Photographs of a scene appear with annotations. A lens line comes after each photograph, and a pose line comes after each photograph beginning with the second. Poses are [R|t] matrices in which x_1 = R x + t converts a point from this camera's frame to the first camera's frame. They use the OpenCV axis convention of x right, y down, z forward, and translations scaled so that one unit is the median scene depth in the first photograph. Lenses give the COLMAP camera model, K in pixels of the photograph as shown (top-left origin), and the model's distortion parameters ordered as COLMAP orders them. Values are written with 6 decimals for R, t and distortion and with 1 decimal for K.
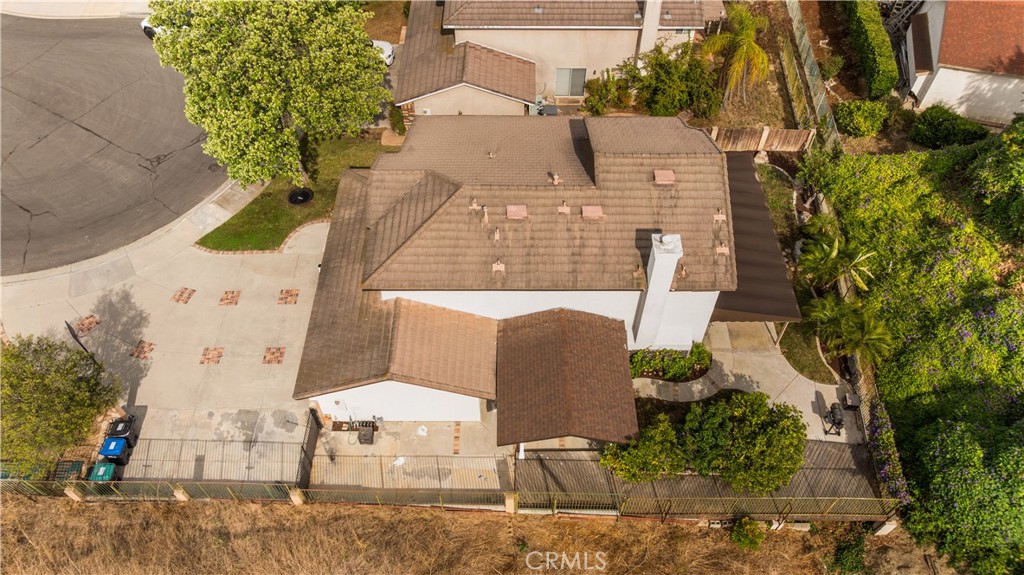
lens RADIAL K [[722.3, 0, 515.5], [0, 722.3, 286.0], [0, 0, 1]] dist [-0.023929, 0.006762]
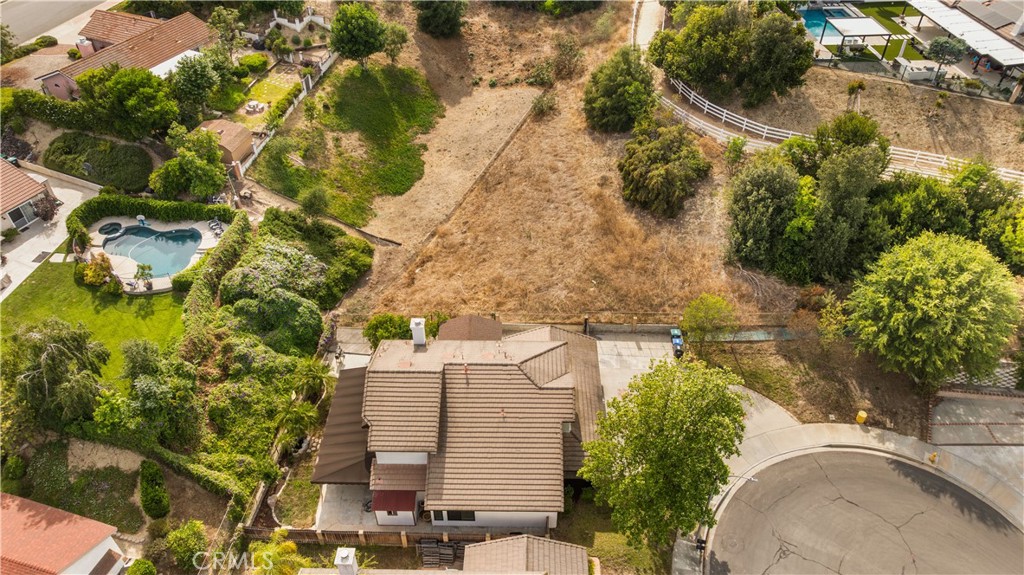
lens RADIAL K [[722.3, 0, 515.5], [0, 722.3, 286.0], [0, 0, 1]] dist [-0.023929, 0.006762]
pose [[-0.999890, -0.012063, 0.008687, -0.075558], [0.009061, -0.031238, 0.999471, -1.806014], [-0.011785, 0.999439, 0.031344, 0.699511]]
